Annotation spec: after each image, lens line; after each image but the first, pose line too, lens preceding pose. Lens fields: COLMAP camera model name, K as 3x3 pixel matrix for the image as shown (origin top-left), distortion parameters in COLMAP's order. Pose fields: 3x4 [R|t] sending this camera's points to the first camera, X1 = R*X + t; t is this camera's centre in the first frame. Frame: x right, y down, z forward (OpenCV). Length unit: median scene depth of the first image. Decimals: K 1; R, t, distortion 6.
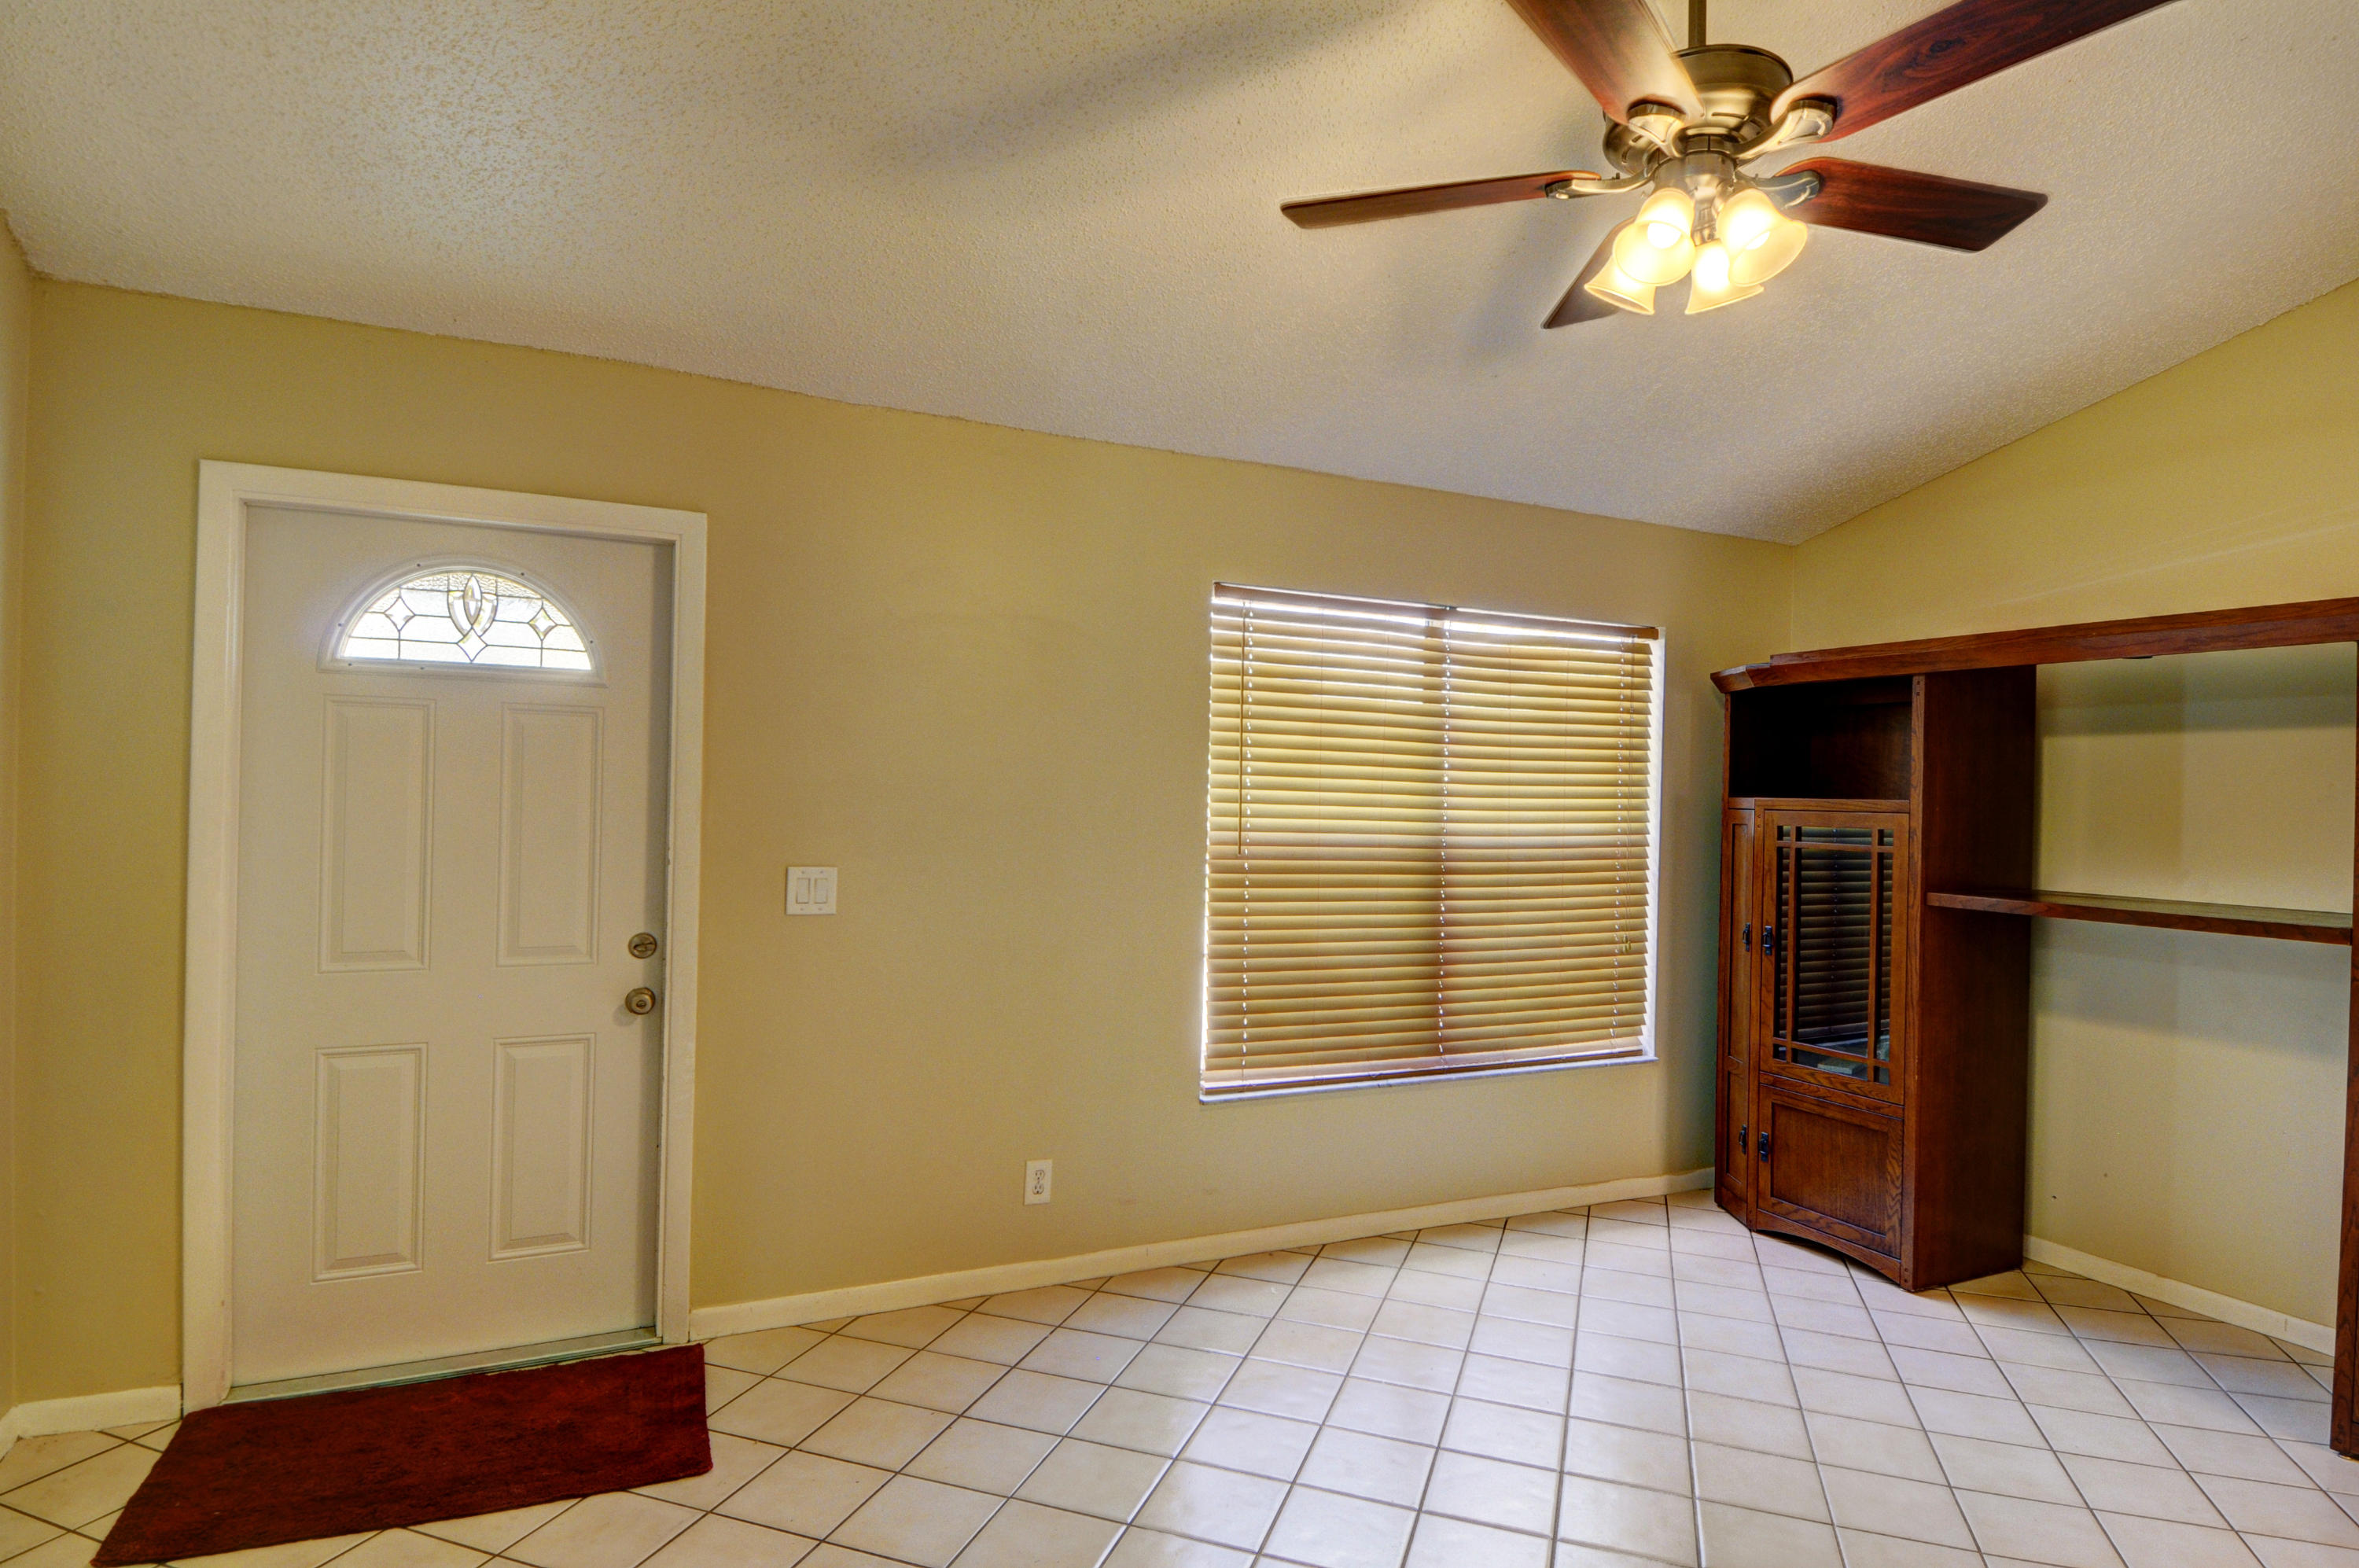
lens RADIAL K [[1281.3, 0, 1190.2], [0, 1281.3, 796.6], [0, 0, 1]] dist [0.061500, -0.061506]
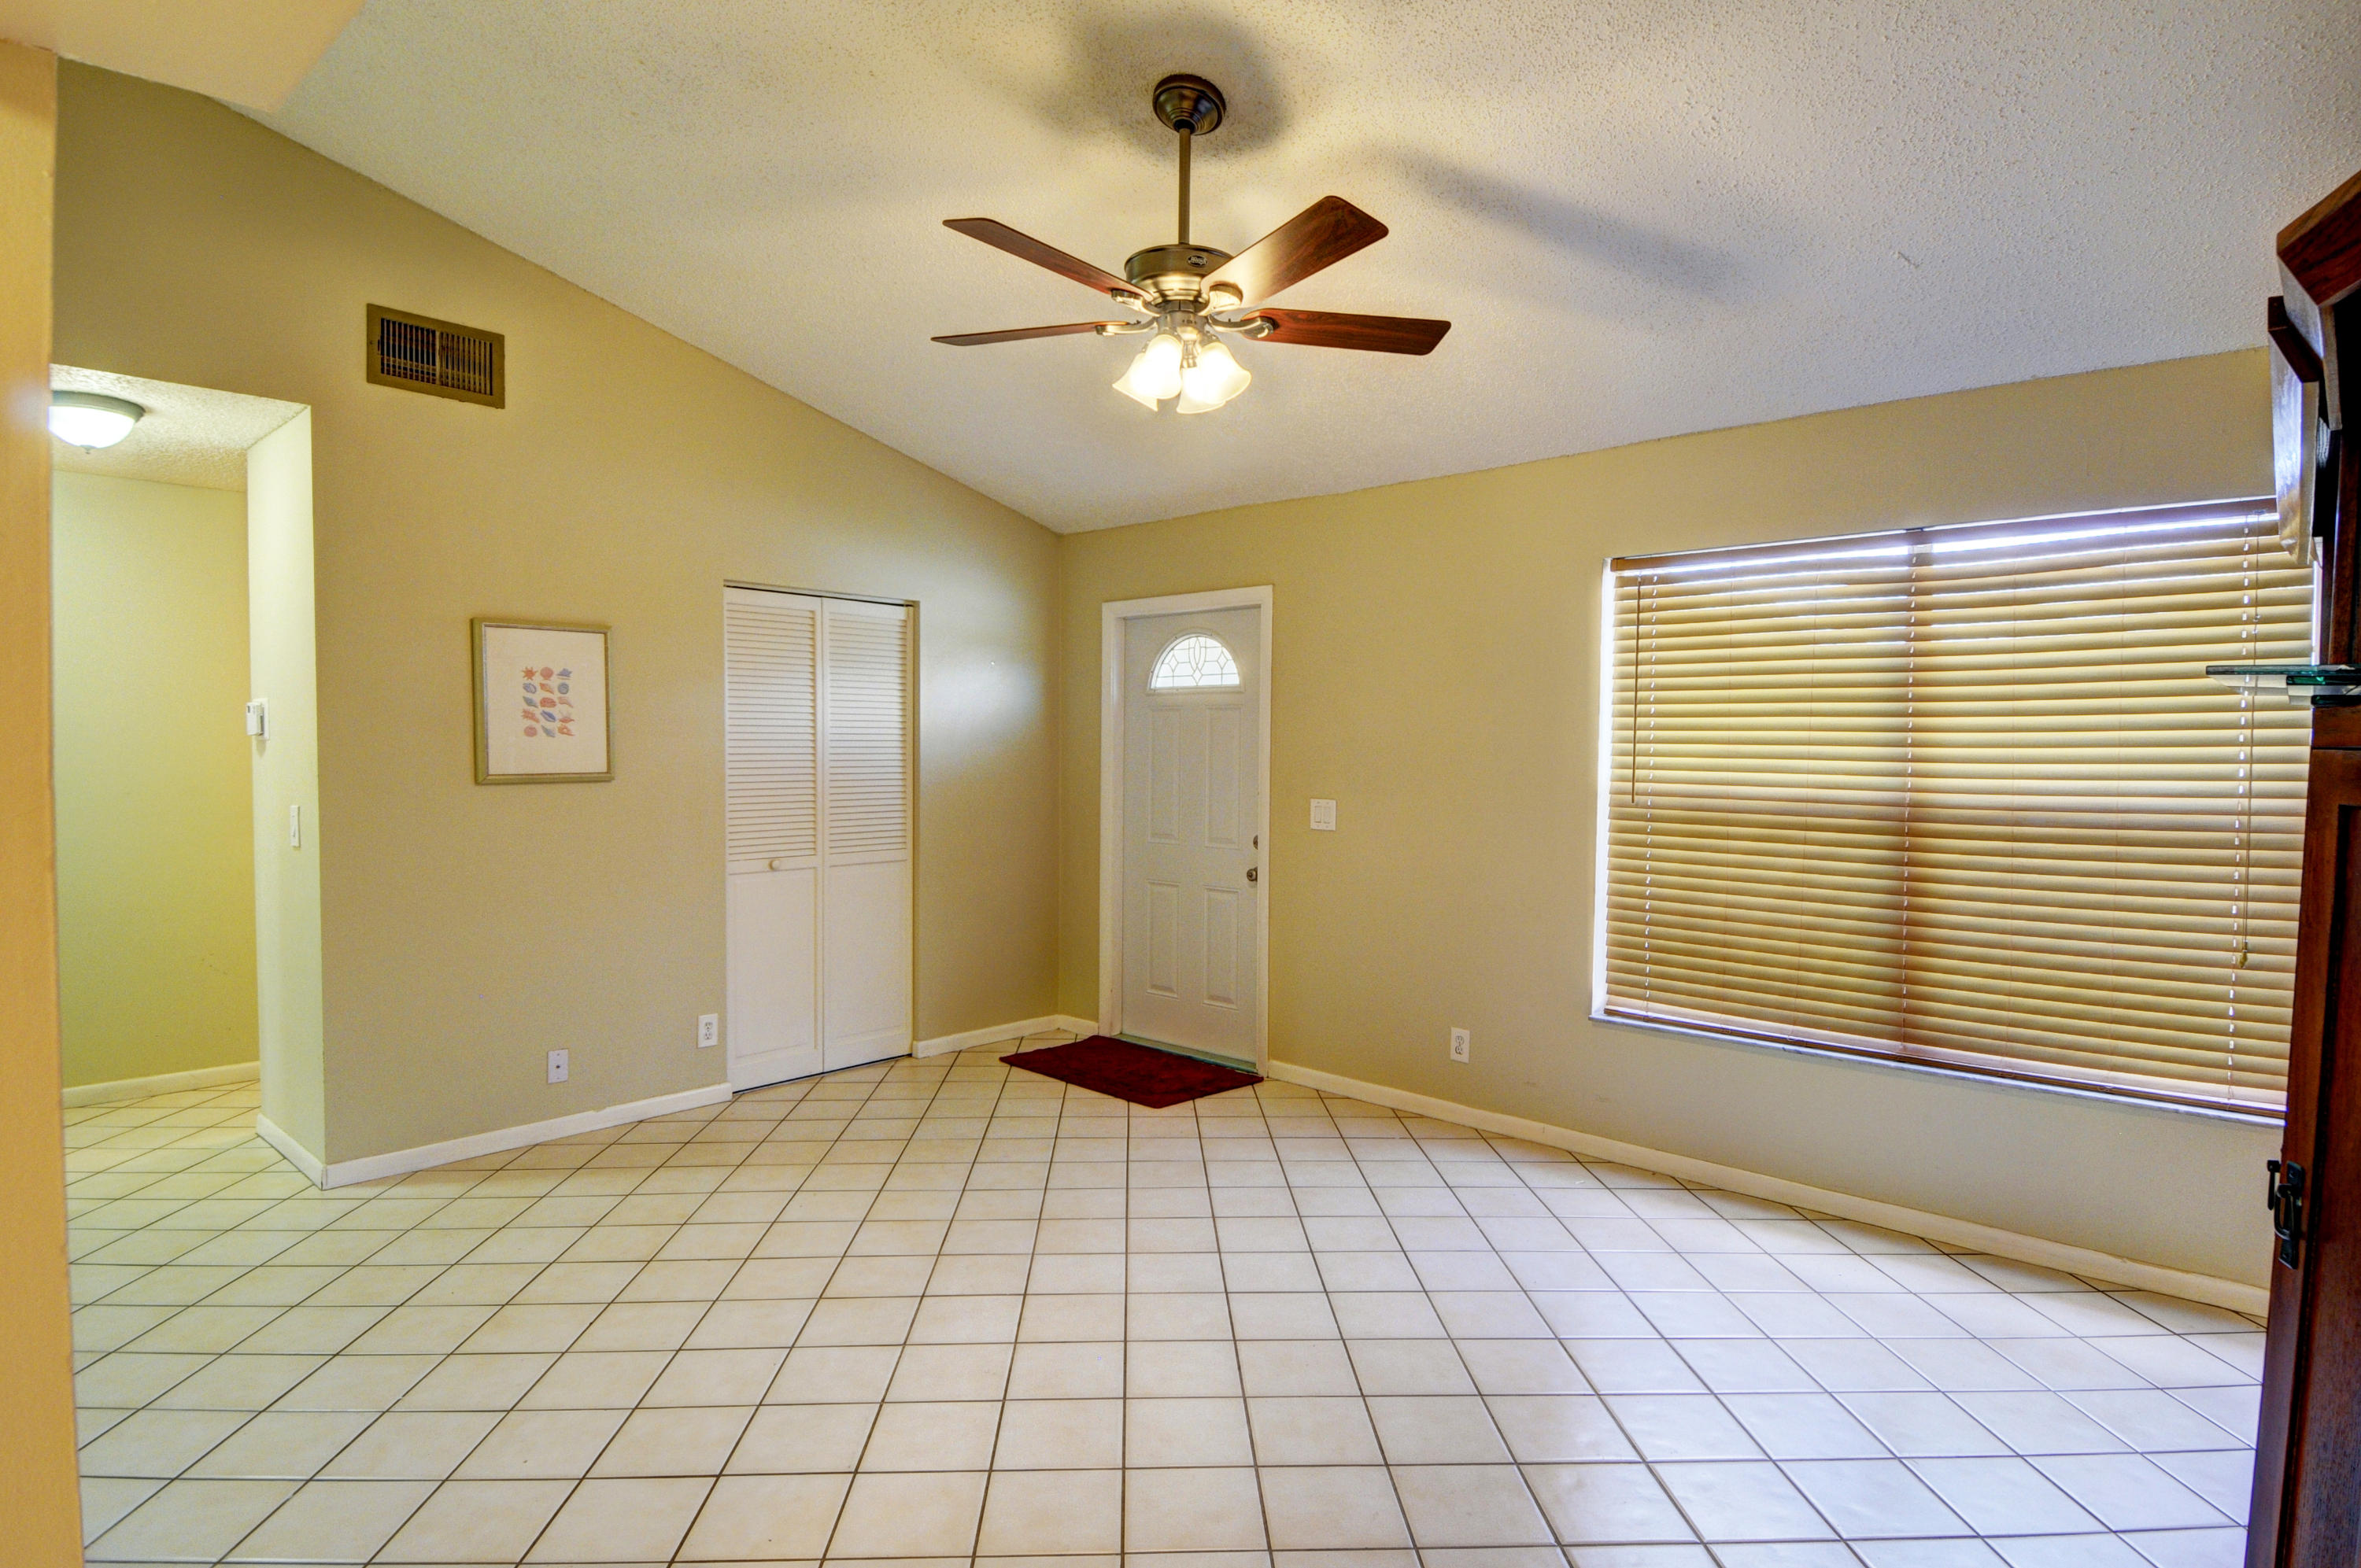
lens RADIAL K [[1282.1, 0, 1191.2], [0, 1282.1, 796.7], [0, 0, 1]] dist [0.061500, -0.061506]
pose [[0.365015, 0.015057, -0.930880, 0.942187], [-0.004864, 0.999886, 0.014266, 0.025943], [0.930989, -0.000680, 0.365047, 0.247660]]
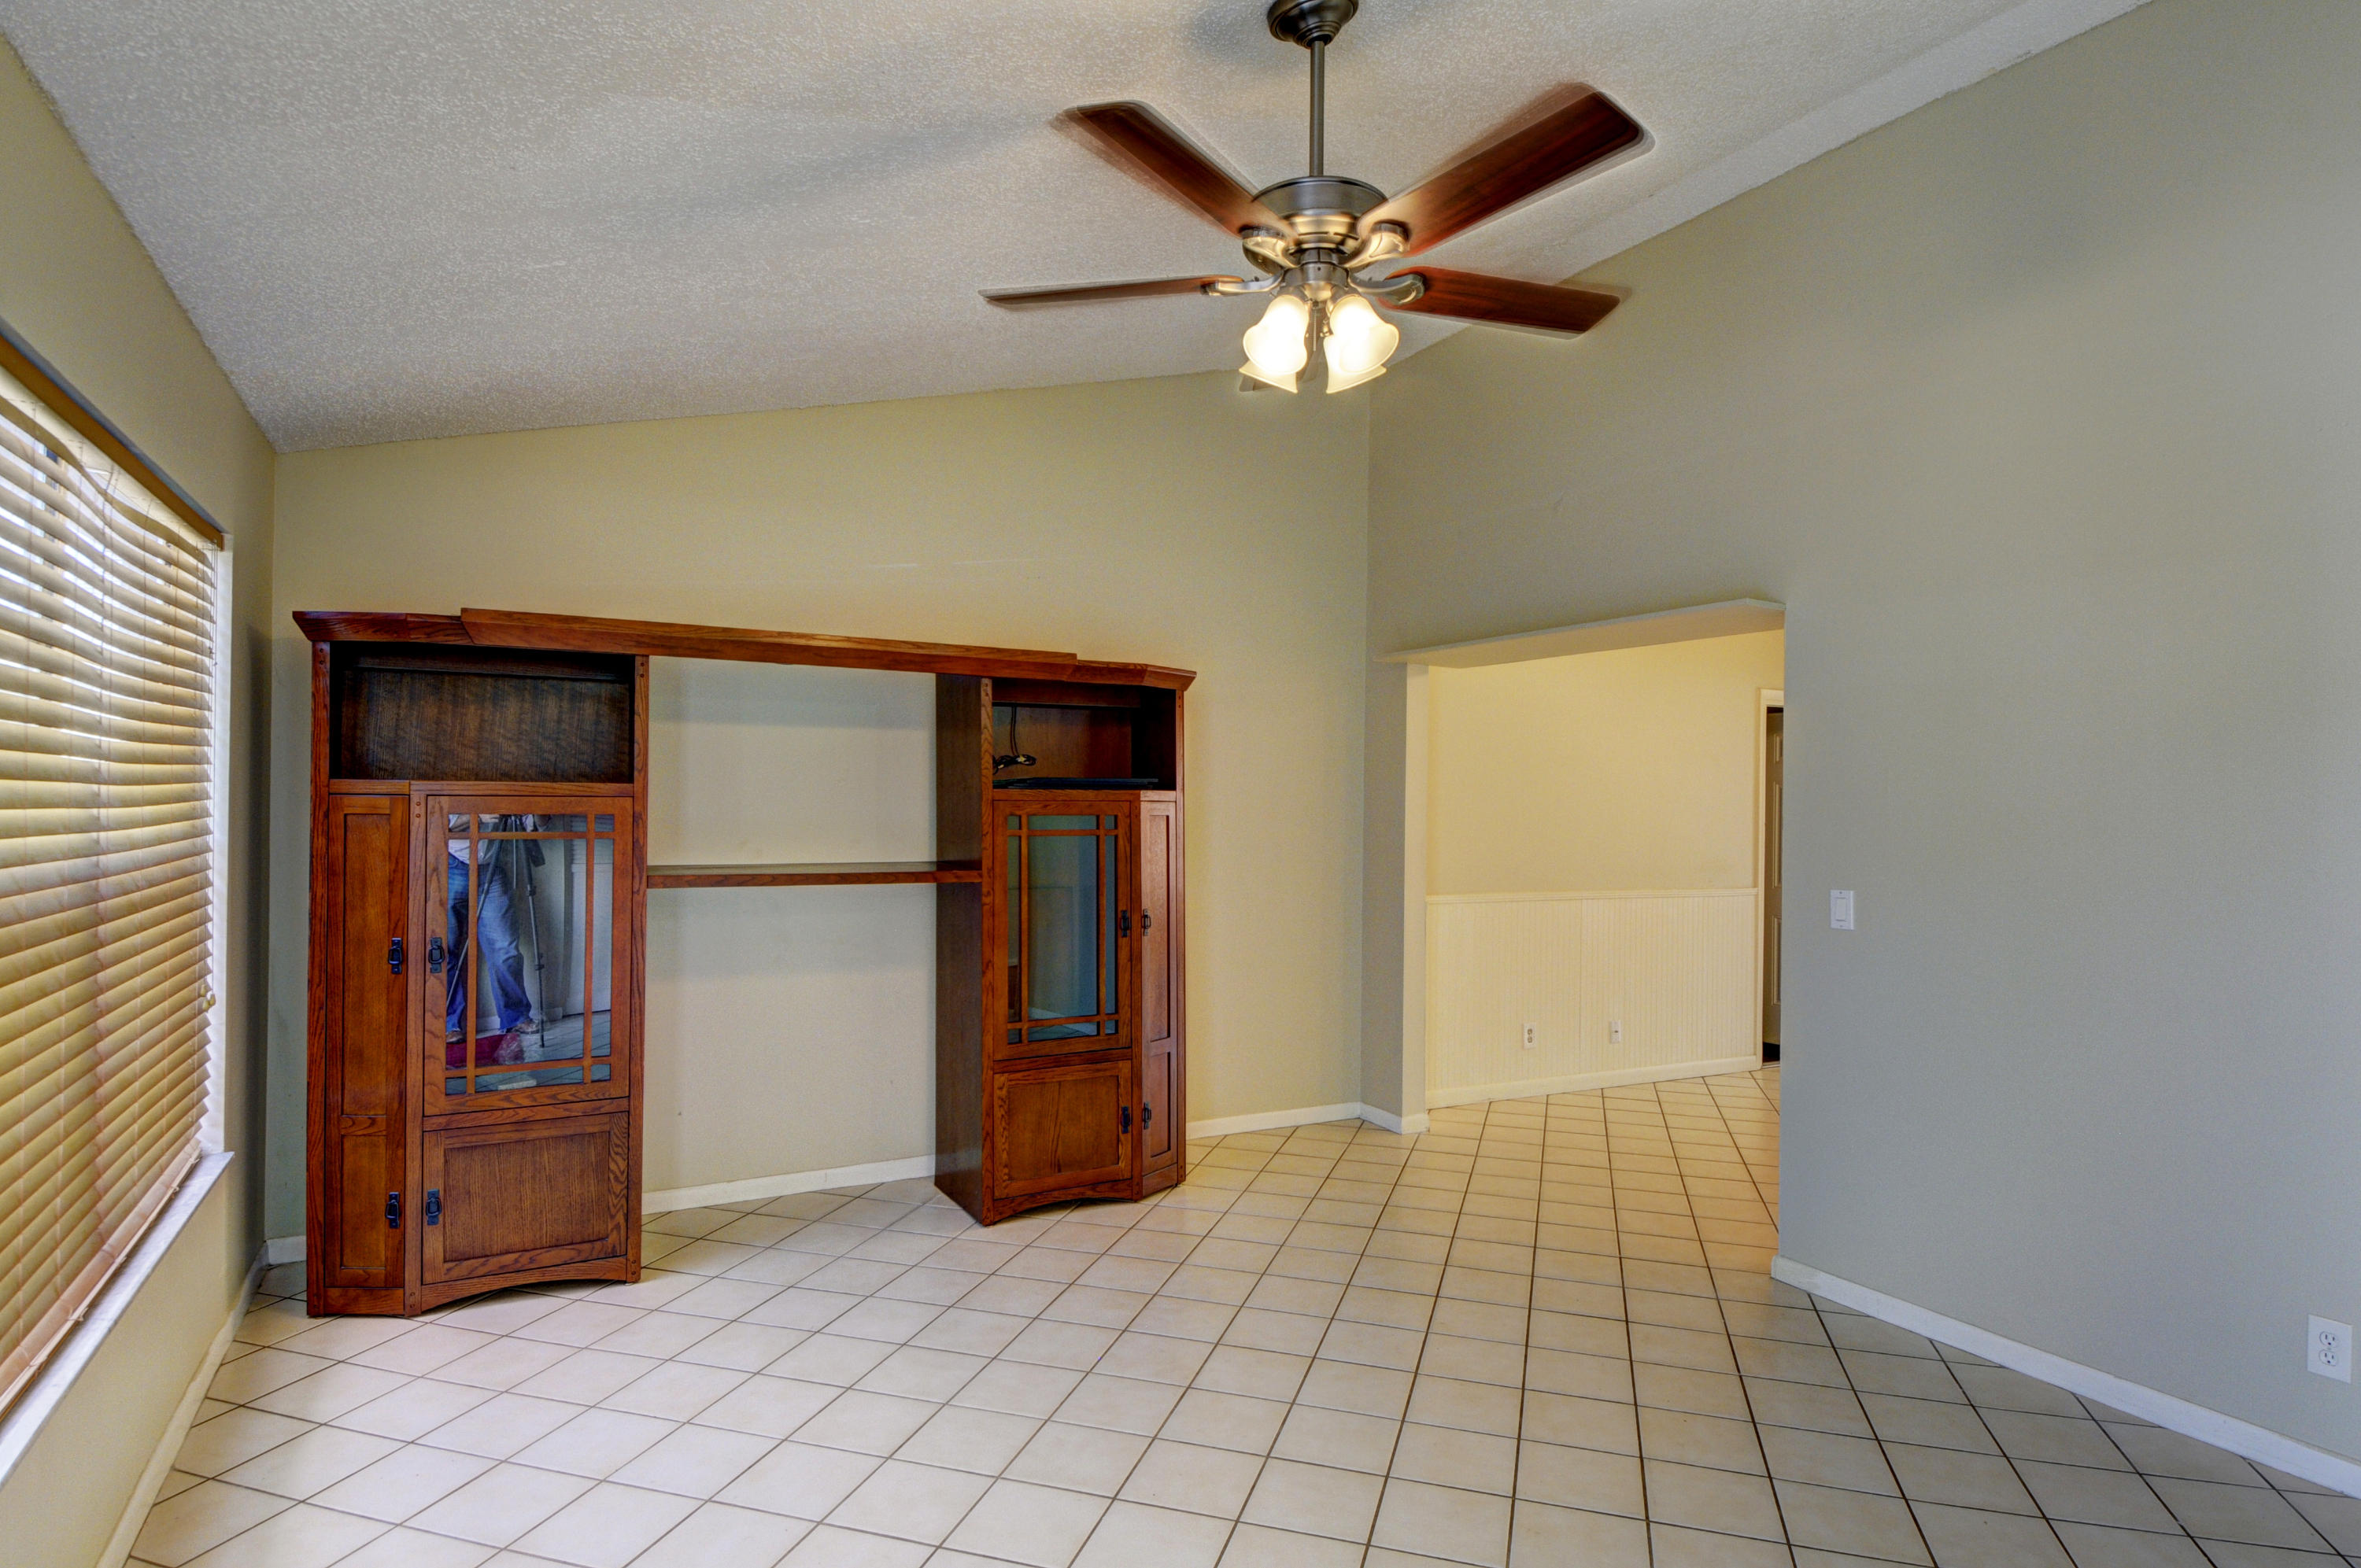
lens RADIAL K [[1260.7, 0, 1169.6], [0, 1260.7, 792.2], [0, 0, 1]] dist [0.056728, -0.060788]
pose [[-0.034614, -0.014314, 0.999298, -0.414648], [-0.004839, 0.999888, 0.014154, -0.005886], [-0.999389, -0.004346, -0.034680, 0.626069]]
